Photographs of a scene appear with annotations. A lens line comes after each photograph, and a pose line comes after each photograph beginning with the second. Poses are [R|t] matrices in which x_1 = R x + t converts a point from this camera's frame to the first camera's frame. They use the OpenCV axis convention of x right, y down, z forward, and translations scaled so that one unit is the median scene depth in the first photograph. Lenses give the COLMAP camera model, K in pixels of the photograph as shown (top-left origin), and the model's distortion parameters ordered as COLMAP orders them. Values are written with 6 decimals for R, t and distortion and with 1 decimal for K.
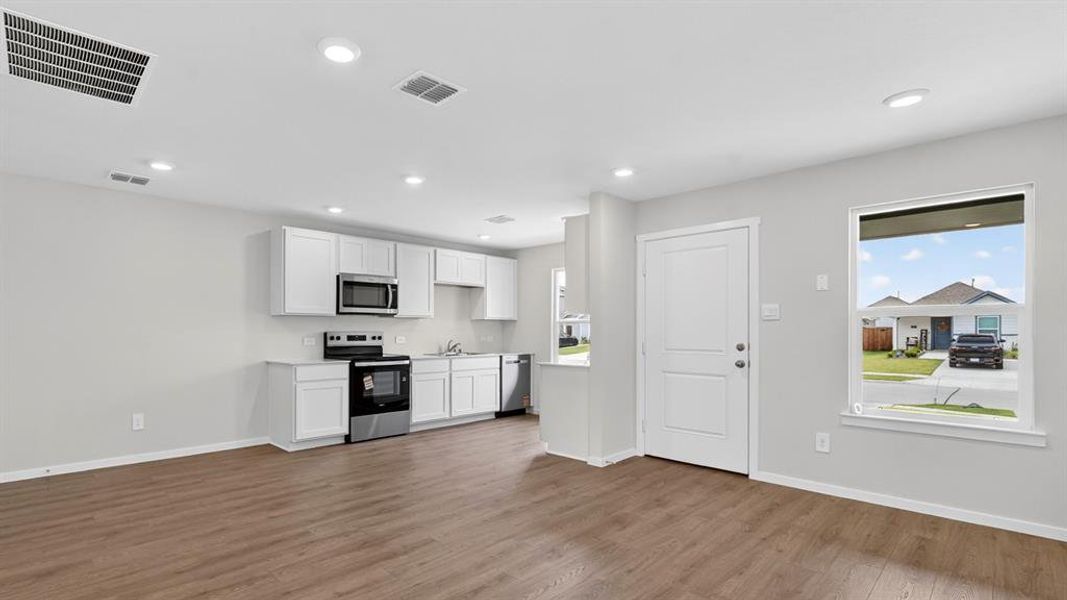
lens RADIAL K [[486.8, 0, 531.2], [0, 486.8, 330.0], [0, 0, 1]] dist [-0.000856, -0.000141]
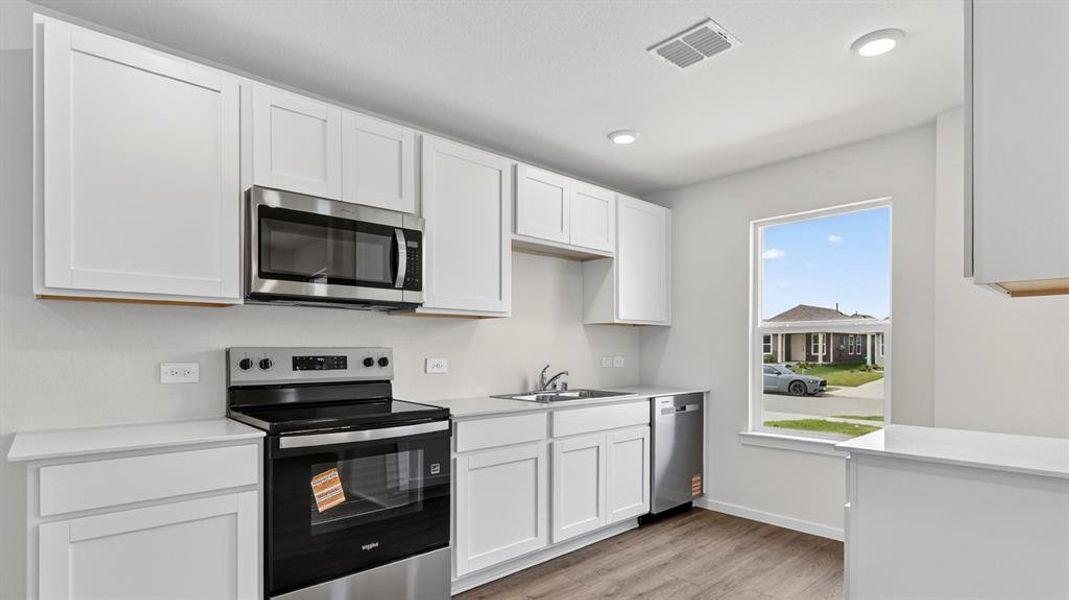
lens RADIAL K [[535.1, 0, 618.1], [0, 535.1, 344.7], [0, 0, 1]] dist [0.000738, 0.000769]
pose [[0.999996, -0.002627, 0.001121, -0.115247], [0.002634, 0.999978, -0.006074, 0.004855], [-0.001105, 0.006077, 0.999981, 0.571356]]
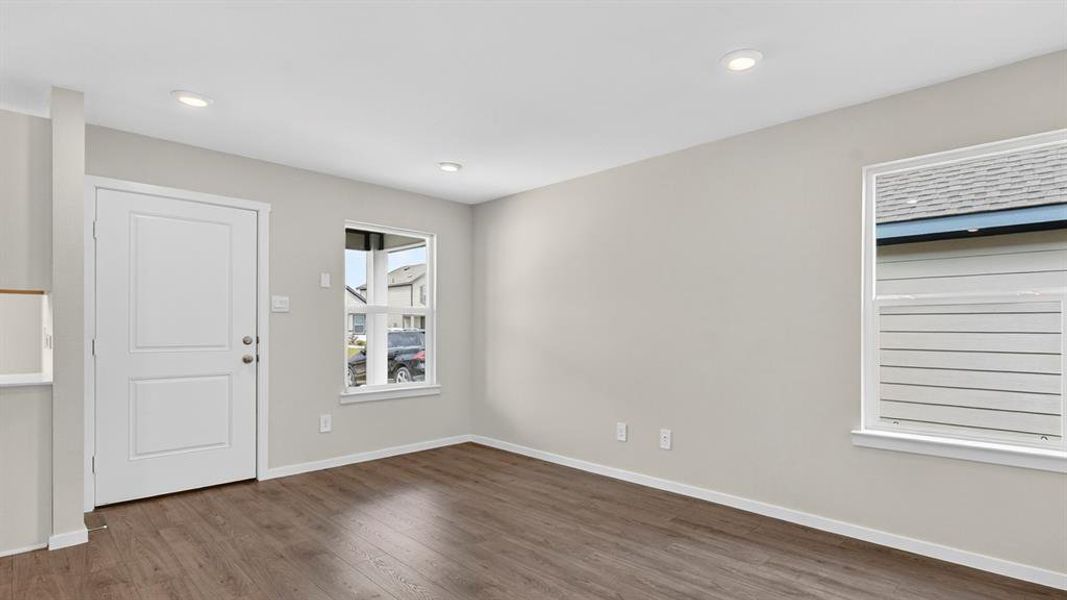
lens RADIAL K [[513.8, 0, 507.5], [0, 513.8, 326.4], [0, 0, 1]] dist [-0.019205, 0.000075]
pose [[0.064887, -0.000932, 0.997892, -0.356733], [-0.006563, 0.999978, 0.001360, 0.002644], [-0.997871, -0.006637, 0.064879, 0.330266]]
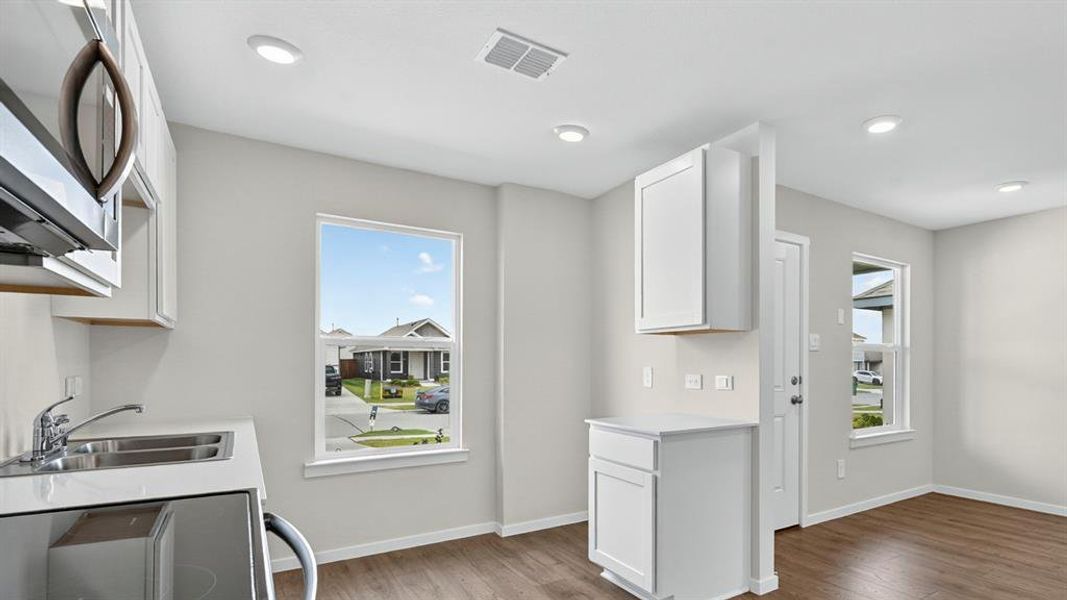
lens RADIAL K [[511.9, 0, 555.7], [0, 511.9, 363.8], [0, 0, 1]] dist [0.002306, 0.000429]
pose [[0.267932, -0.000007, 0.963438, -0.415220], [-0.000829, 1.000000, 0.000238, 0.003228], [-0.963438, -0.000863, 0.267932, 0.848601]]
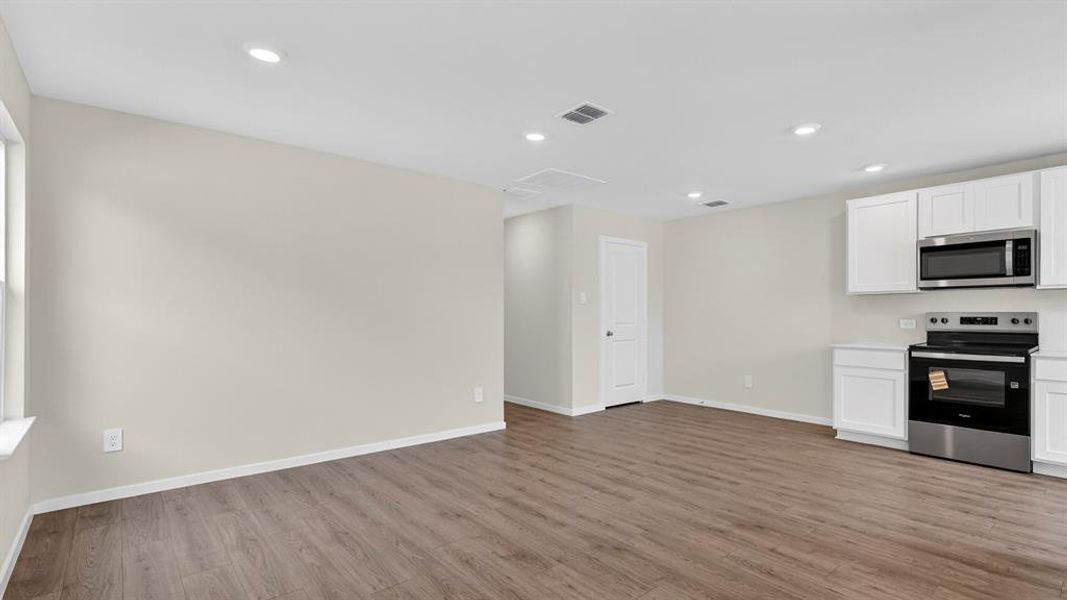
lens RADIAL K [[509.3, 0, 534.4], [0, 509.3, 316.7], [0, 0, 1]] dist [-0.000152, -0.000130]
pose [[-0.105778, 0.004492, -0.994380, 0.473122], [0.005008, 0.999980, 0.003985, 0.004153], [0.994377, -0.004558, -0.105798, 0.439721]]
